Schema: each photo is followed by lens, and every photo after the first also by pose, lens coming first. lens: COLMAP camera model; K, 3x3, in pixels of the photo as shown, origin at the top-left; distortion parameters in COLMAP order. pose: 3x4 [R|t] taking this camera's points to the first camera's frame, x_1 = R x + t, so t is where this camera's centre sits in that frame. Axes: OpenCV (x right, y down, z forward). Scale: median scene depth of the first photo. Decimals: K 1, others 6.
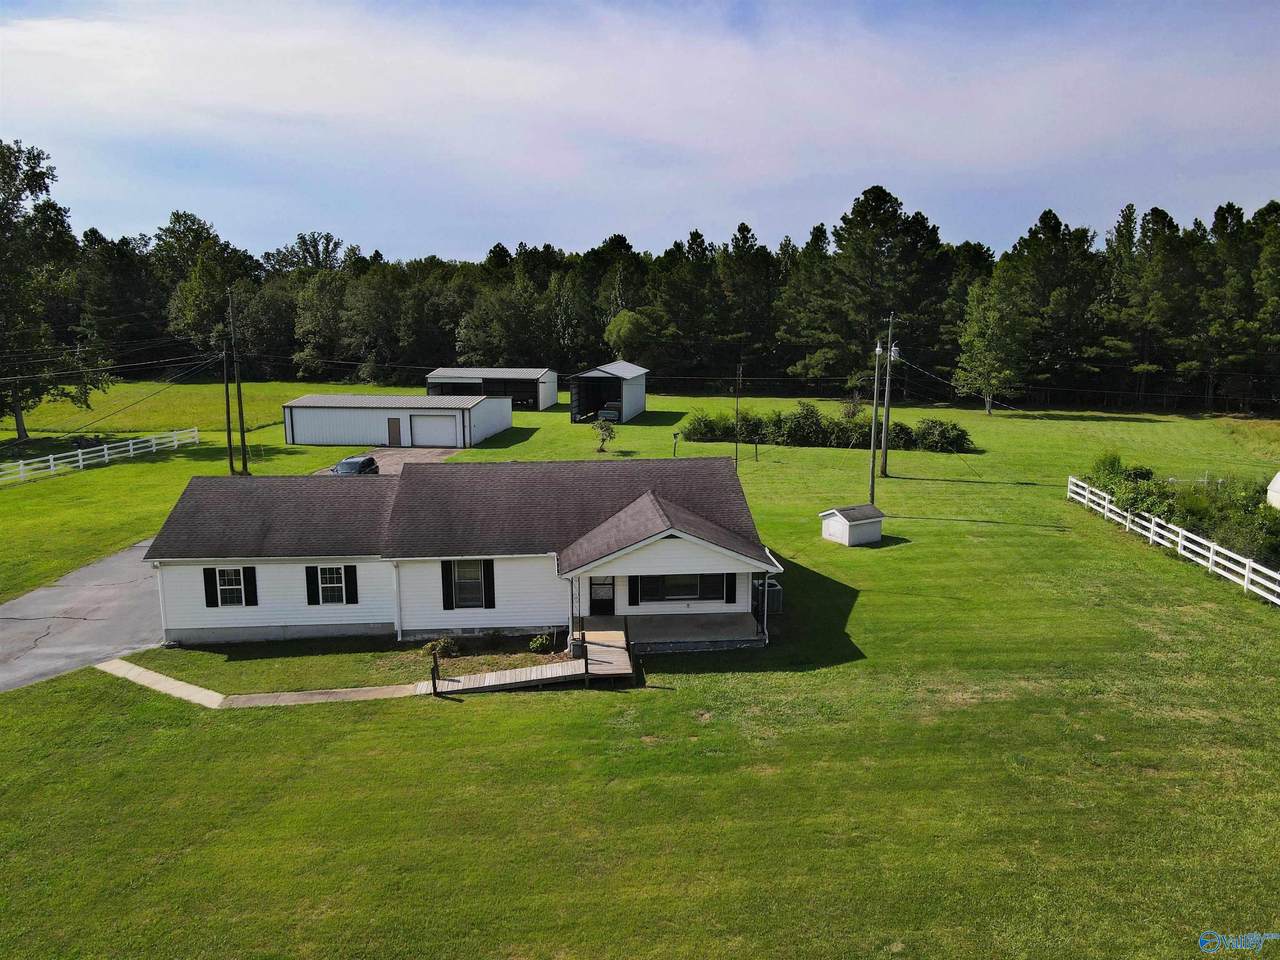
lens RADIAL K [[958.6, 0, 639.1], [0, 958.6, 480.2], [0, 0, 1]] dist [0.024556, 0.005702]
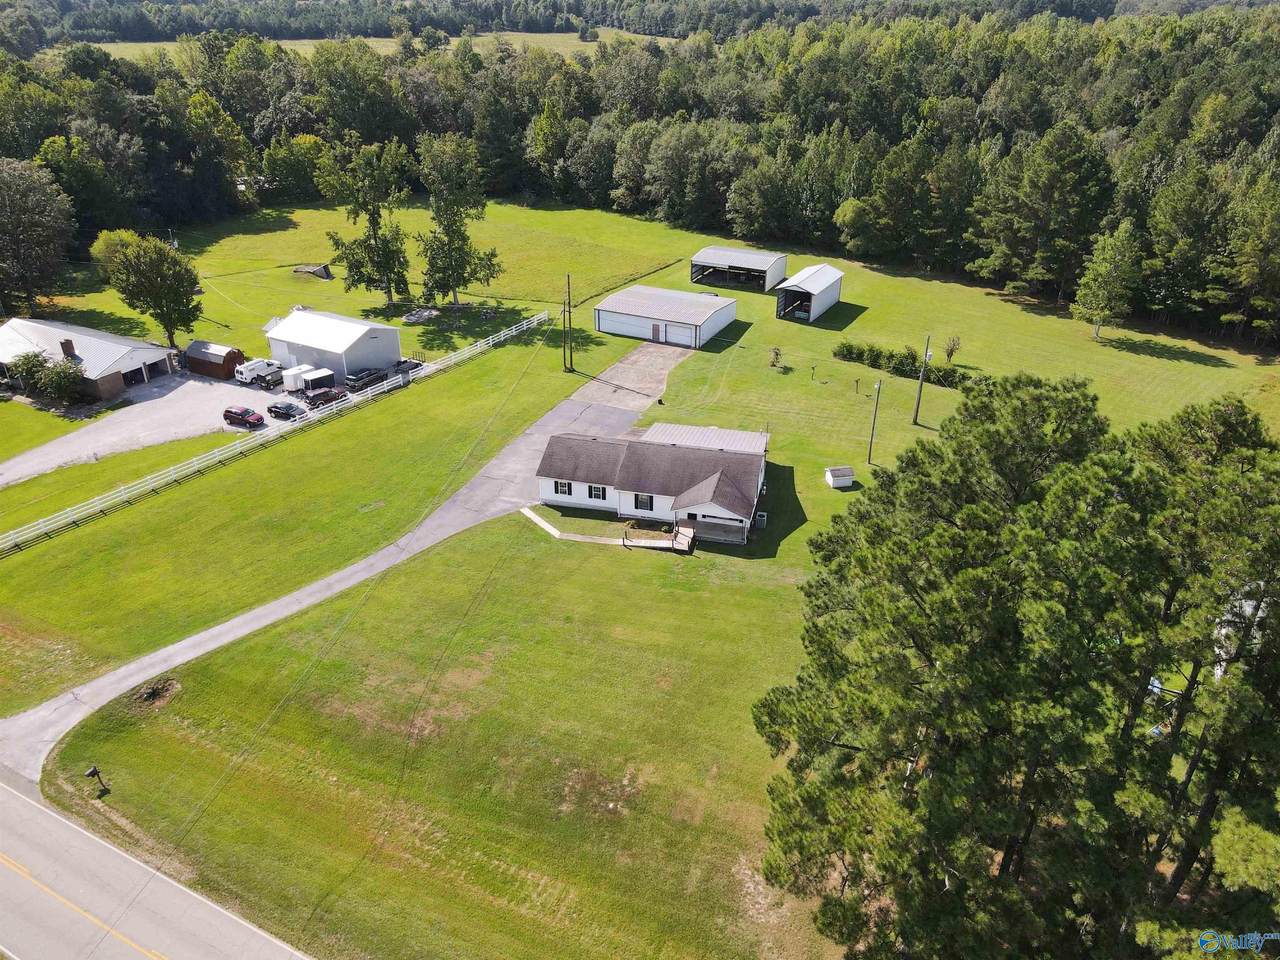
lens RADIAL K [[958.6, 0, 639.7], [0, 958.6, 480.1], [0, 0, 1]] dist [0.024556, 0.005702]
pose [[0.945517, 0.158259, -0.284522, 0.566462], [-0.067095, 0.949865, 0.305375, -0.768924], [0.318586, -0.269647, 0.908732, -1.432877]]
